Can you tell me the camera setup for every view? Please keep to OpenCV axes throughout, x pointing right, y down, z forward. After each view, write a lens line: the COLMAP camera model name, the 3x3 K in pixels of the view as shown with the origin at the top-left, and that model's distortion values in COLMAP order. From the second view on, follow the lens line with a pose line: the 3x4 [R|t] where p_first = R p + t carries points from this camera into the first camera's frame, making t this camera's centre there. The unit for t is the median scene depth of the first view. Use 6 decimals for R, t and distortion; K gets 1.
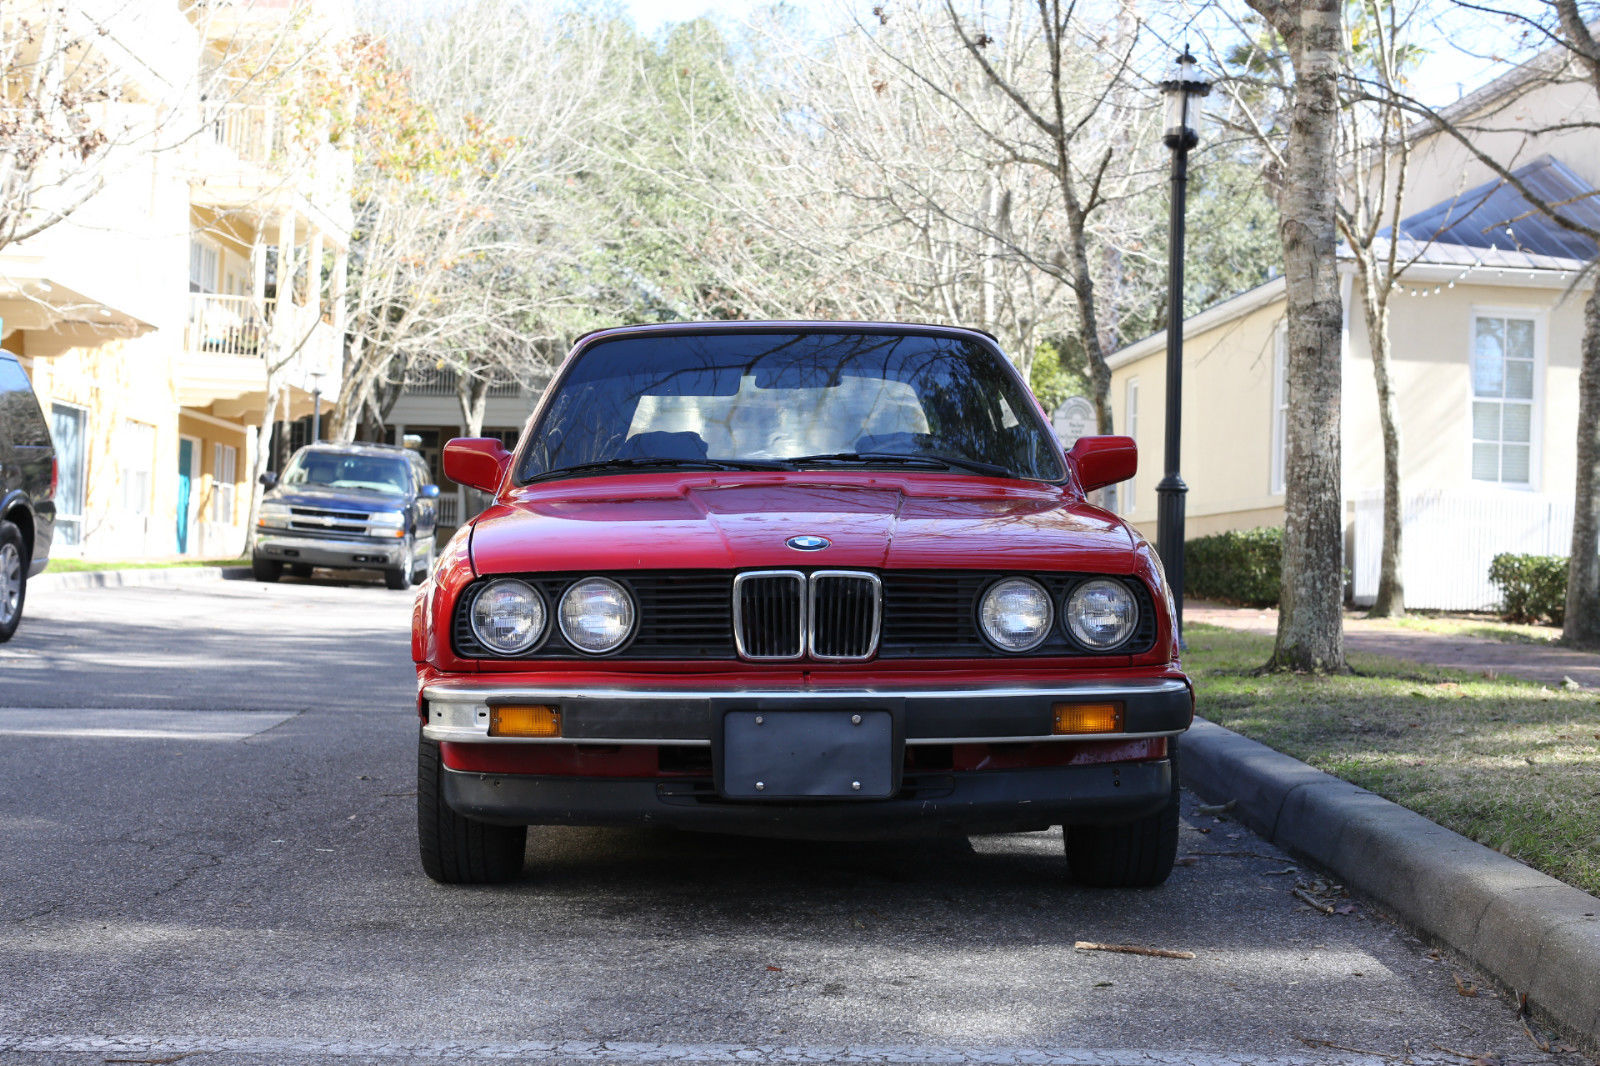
lens RADIAL K [[2329.7, 0, 799.4], [0, 2329.7, 534.3], [0, 0, 1]] dist [-0.137261, 0.000000]
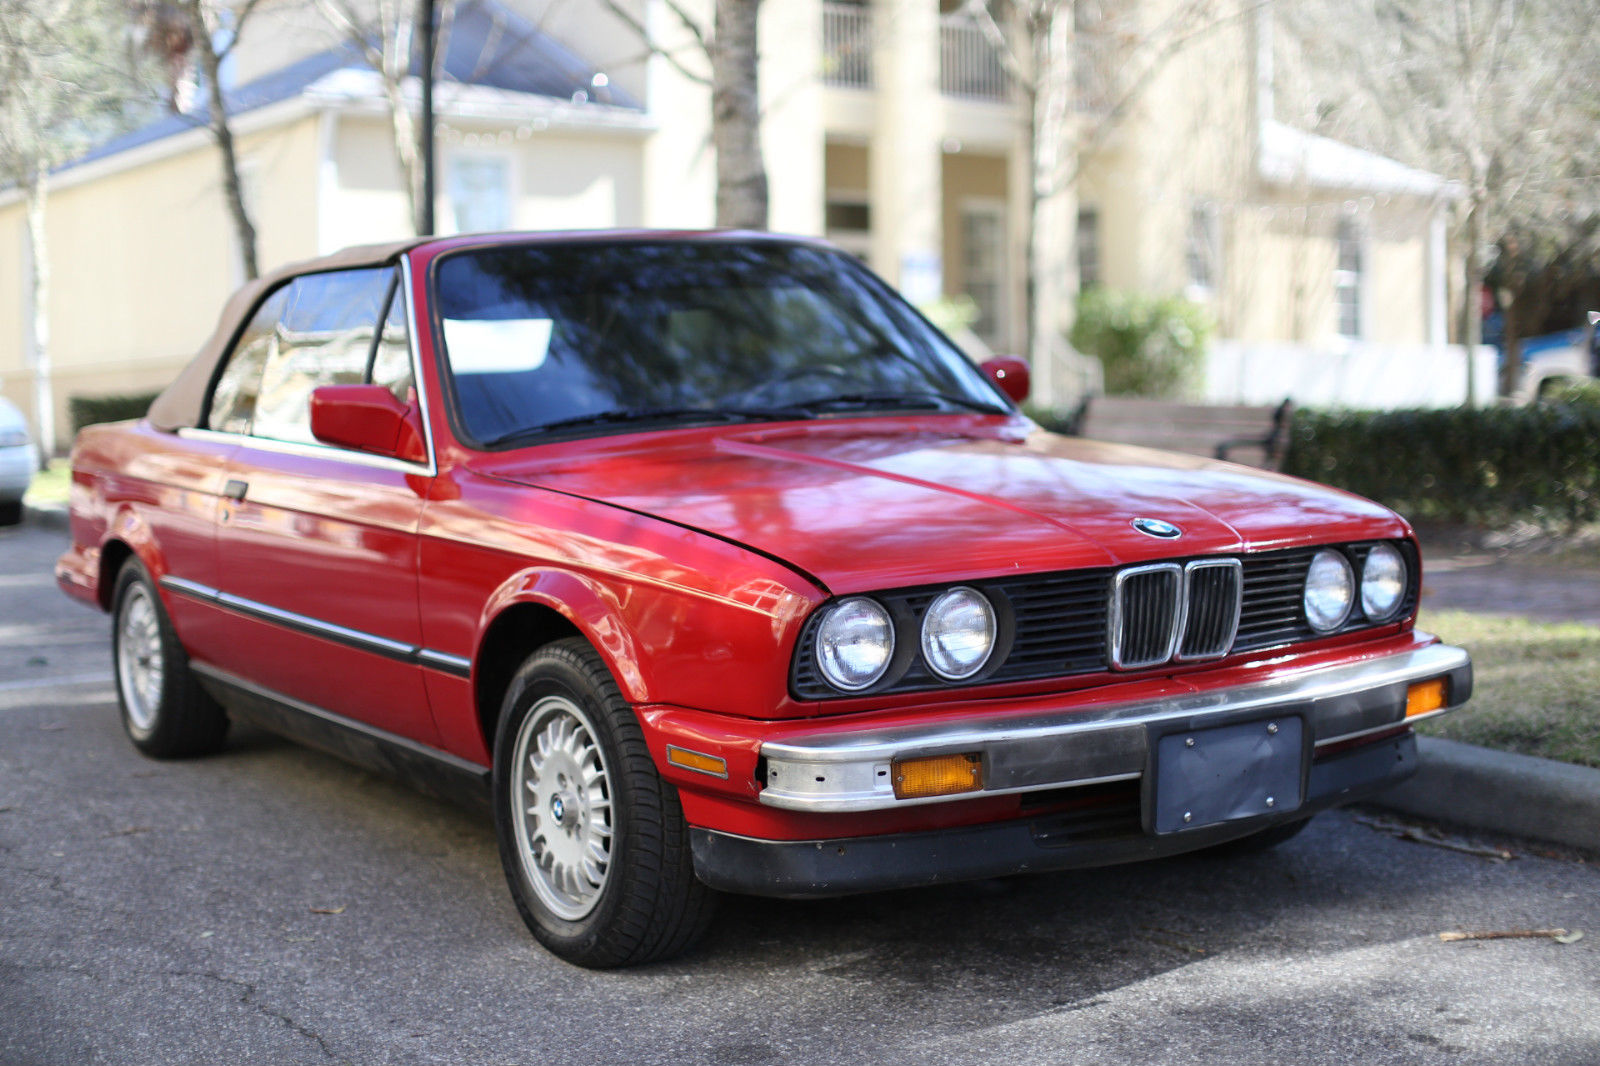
lens RADIAL K [[2329.7, 0, 801.7], [0, 2329.7, 535.0], [0, 0, 1]] dist [-0.137261, 0.000000]
pose [[0.846536, -0.068401, 0.527919, -0.570921], [0.021357, 0.995276, 0.094710, -0.079308], [-0.531903, -0.068901, 0.843998, 0.344238]]
